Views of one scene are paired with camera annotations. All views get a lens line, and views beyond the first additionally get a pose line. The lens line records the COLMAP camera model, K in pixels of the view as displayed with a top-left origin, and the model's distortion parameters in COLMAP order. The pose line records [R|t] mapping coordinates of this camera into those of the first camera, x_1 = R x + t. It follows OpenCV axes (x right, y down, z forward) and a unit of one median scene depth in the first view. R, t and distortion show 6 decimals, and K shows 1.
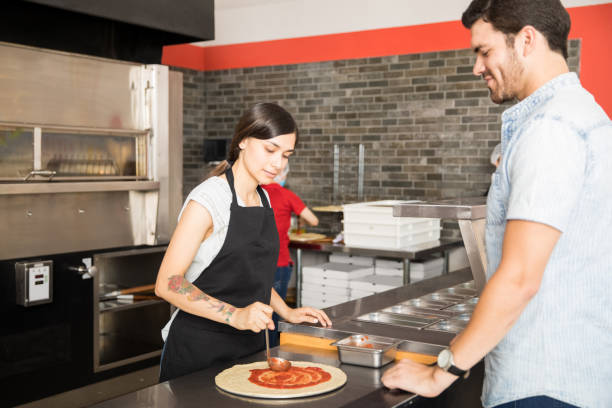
lens RADIAL K [[764.2, 0, 306.0], [0, 764.2, 204.0], [0, 0, 1]] dist [0.053405, 0.024896]
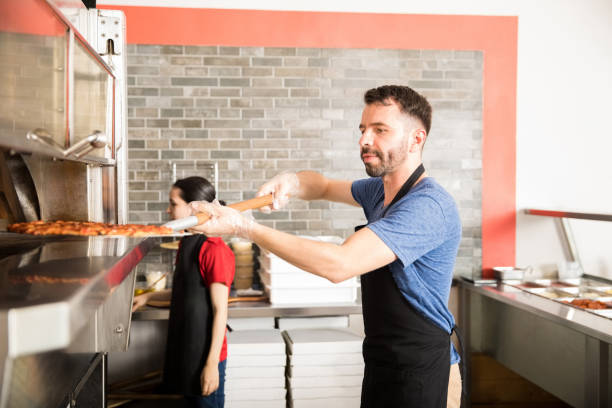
lens RADIAL K [[764.2, 0, 306.0], [0, 764.2, 204.0], [0, 0, 1]] dist [0.053405, 0.024896]
pose [[0.739324, -0.028615, 0.672741, -0.365883], [0.046447, 0.998884, -0.008557, -0.029667], [-0.671746, 0.037573, 0.739828, 0.414068]]
